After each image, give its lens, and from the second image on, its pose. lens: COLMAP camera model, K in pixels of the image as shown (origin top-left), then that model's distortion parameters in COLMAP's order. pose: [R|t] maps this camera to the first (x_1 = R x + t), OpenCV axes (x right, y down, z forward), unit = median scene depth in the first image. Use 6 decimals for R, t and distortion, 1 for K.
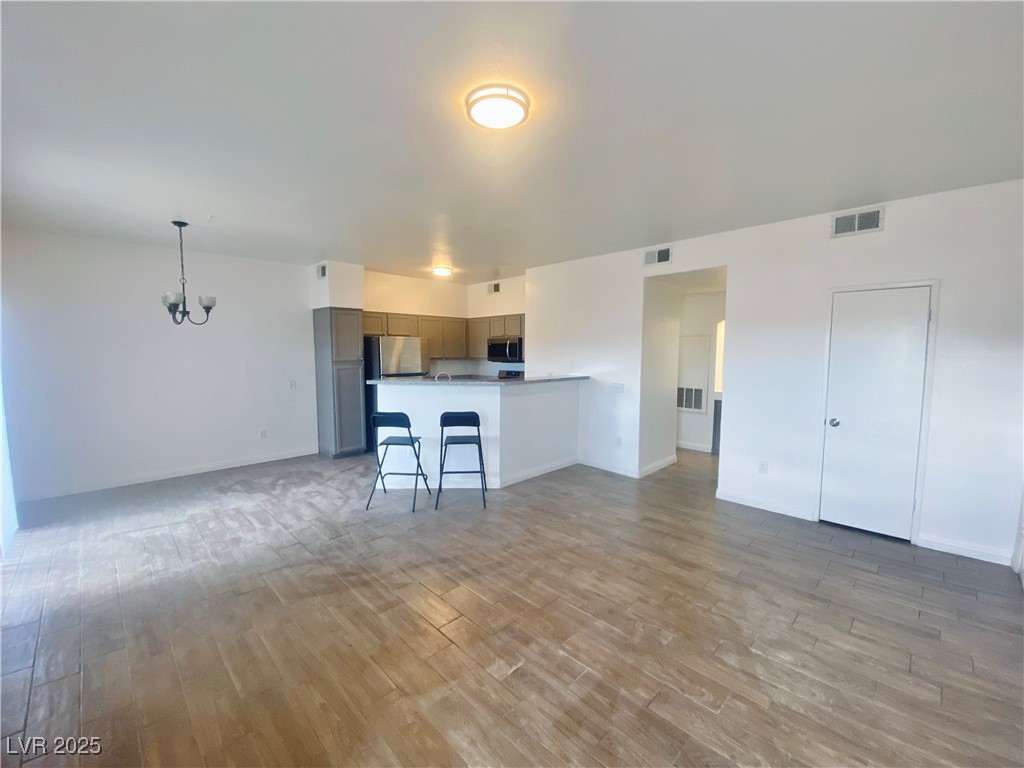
lens RADIAL K [[414.3, 0, 511.5], [0, 414.3, 380.3], [0, 0, 1]] dist [0.033901, -0.030936]
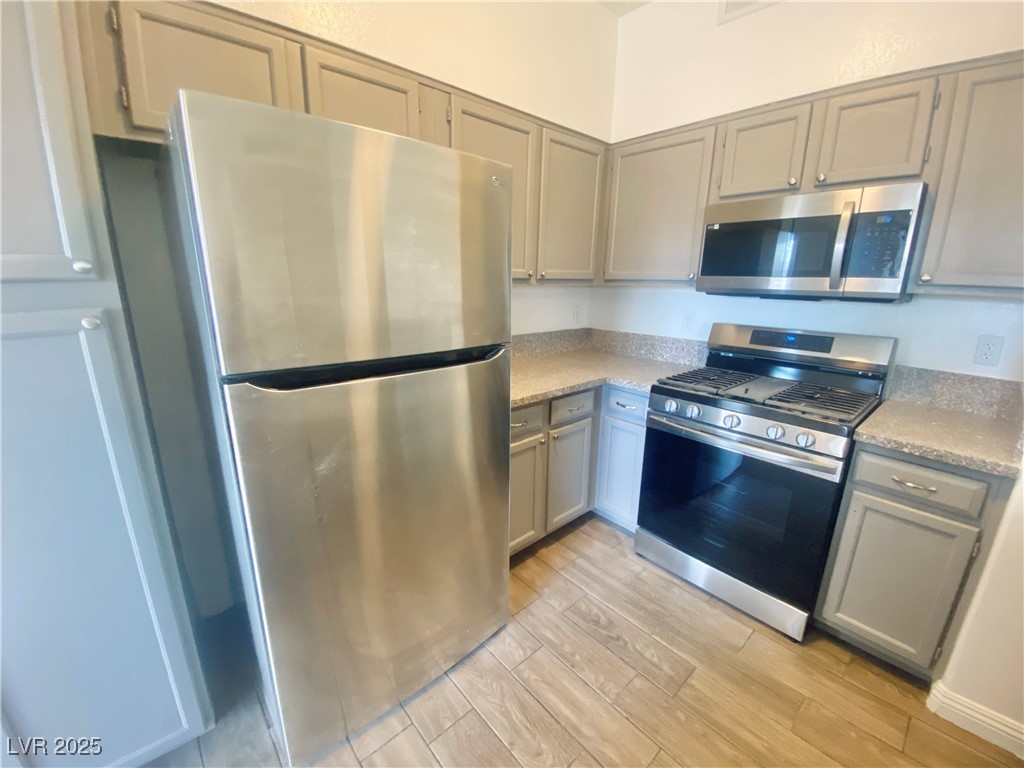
lens RADIAL K [[414.3, 0, 511.5], [0, 414.3, 380.3], [0, 0, 1]] dist [0.033901, -0.030936]
pose [[0.998015, 0.033177, -0.053534, -0.320309], [-0.023518, 0.984834, 0.171900, -0.064316], [0.058425, -0.170300, 0.983659, 1.383520]]
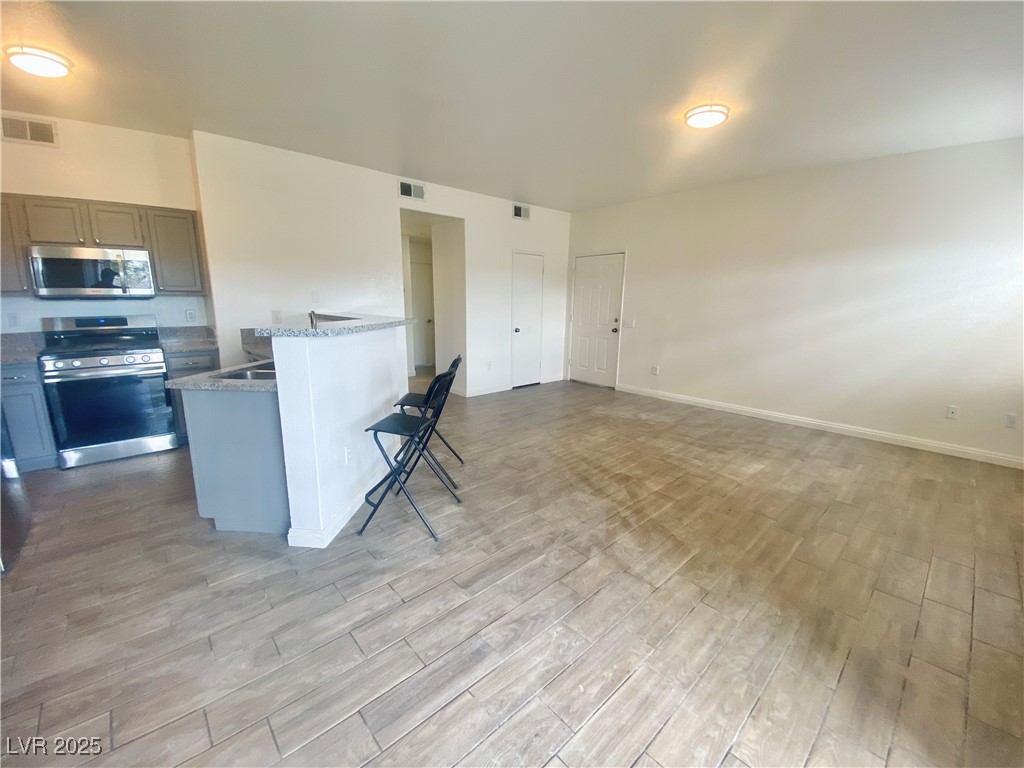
lens RADIAL K [[414.3, 0, 511.5], [0, 414.3, 380.3], [0, 0, 1]] dist [0.033901, -0.030936]
pose [[0.045866, -0.193613, 0.980005, -0.952914], [0.063022, 0.979644, 0.190593, -0.021870], [-0.996958, 0.053020, 0.057134, 0.915478]]
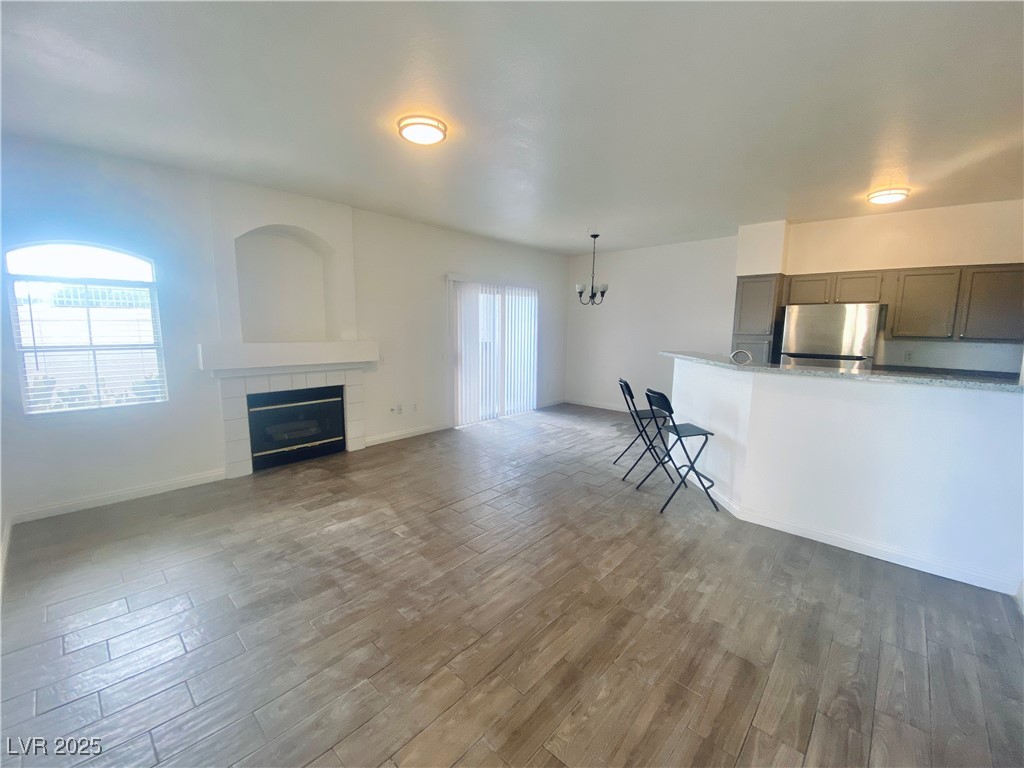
lens RADIAL K [[414.3, 0, 511.5], [0, 414.3, 380.3], [0, 0, 1]] dist [0.033901, -0.030936]
pose [[0.049904, 0.132981, -0.989861, 0.766061], [-0.085111, 0.988057, 0.128447, -0.033239], [0.995121, 0.077838, 0.060626, 0.692833]]
